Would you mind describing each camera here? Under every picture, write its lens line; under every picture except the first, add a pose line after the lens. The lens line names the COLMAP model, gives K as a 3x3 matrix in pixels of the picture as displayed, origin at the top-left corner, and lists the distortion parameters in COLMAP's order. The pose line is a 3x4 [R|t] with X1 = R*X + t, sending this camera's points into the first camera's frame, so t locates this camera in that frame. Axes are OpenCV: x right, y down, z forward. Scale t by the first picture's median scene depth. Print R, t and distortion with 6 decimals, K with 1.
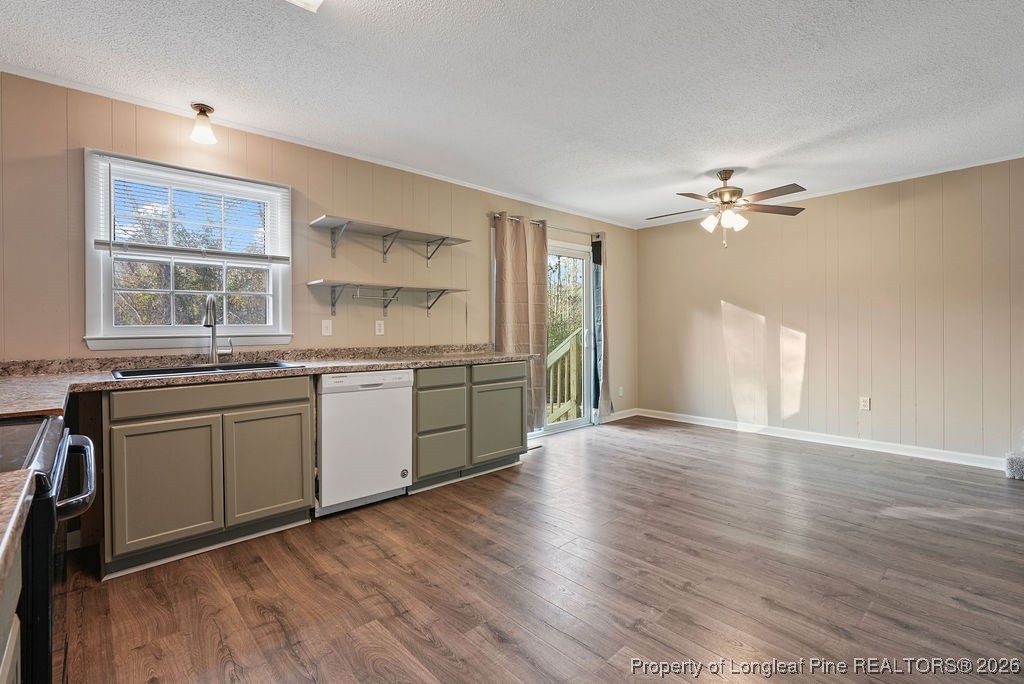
lens RADIAL K [[465.6, 0, 509.3], [0, 465.6, 335.0], [0, 0, 1]] dist [-0.001753, 0.000479]
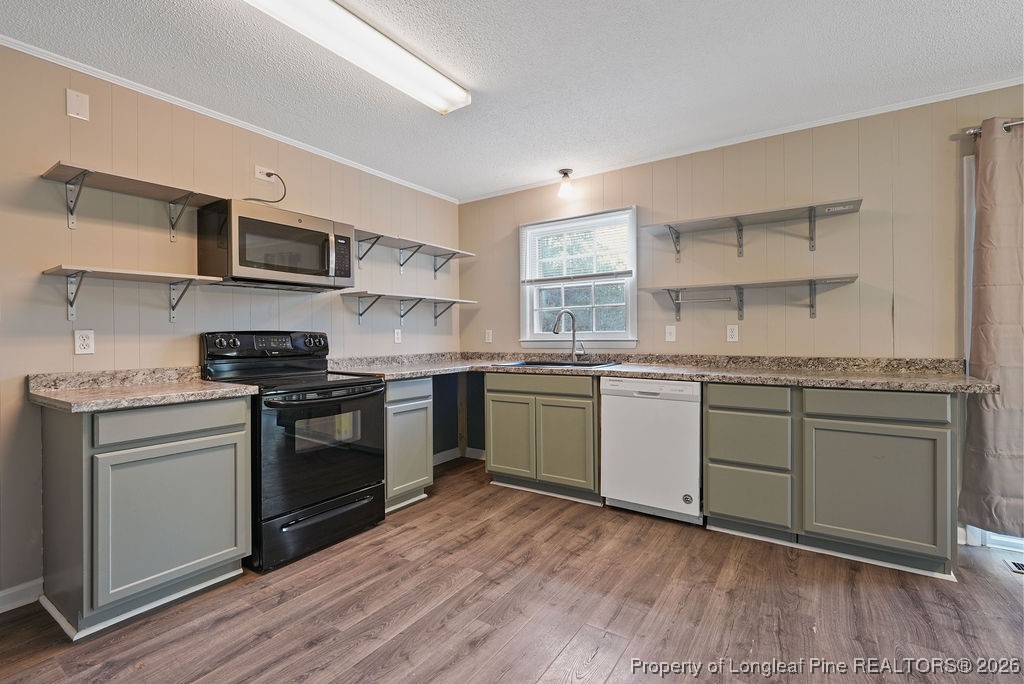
lens RADIAL K [[463.1, 0, 512.0], [0, 463.1, 342.0], [0, 0, 1]] dist [-0.000809, 0.000244]
pose [[0.237049, 0.018192, -0.971327, 0.601733], [-0.008011, 0.999827, 0.016771, -0.013753], [0.971465, 0.003806, 0.237154, 0.517284]]
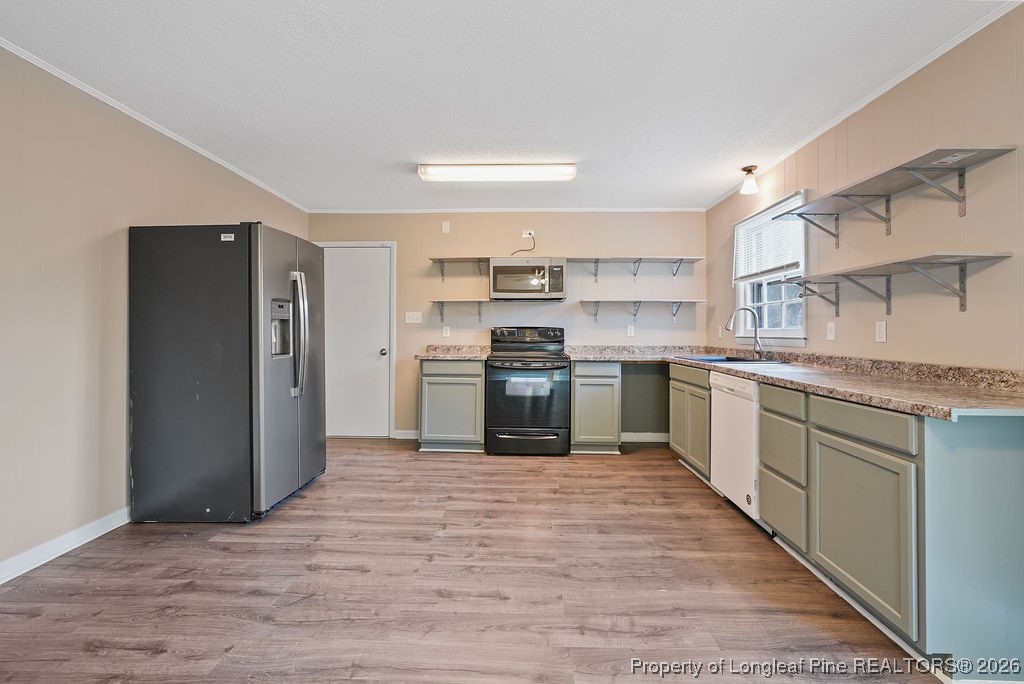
lens RADIAL K [[465.6, 0, 509.3], [0, 465.6, 335.0], [0, 0, 1]] dist [-0.001753, 0.000479]
pose [[-0.695679, 0.010360, -0.718278, 0.779938], [-0.010166, 0.999654, 0.024265, -0.028176], [0.718281, 0.024183, -0.695333, 1.412284]]
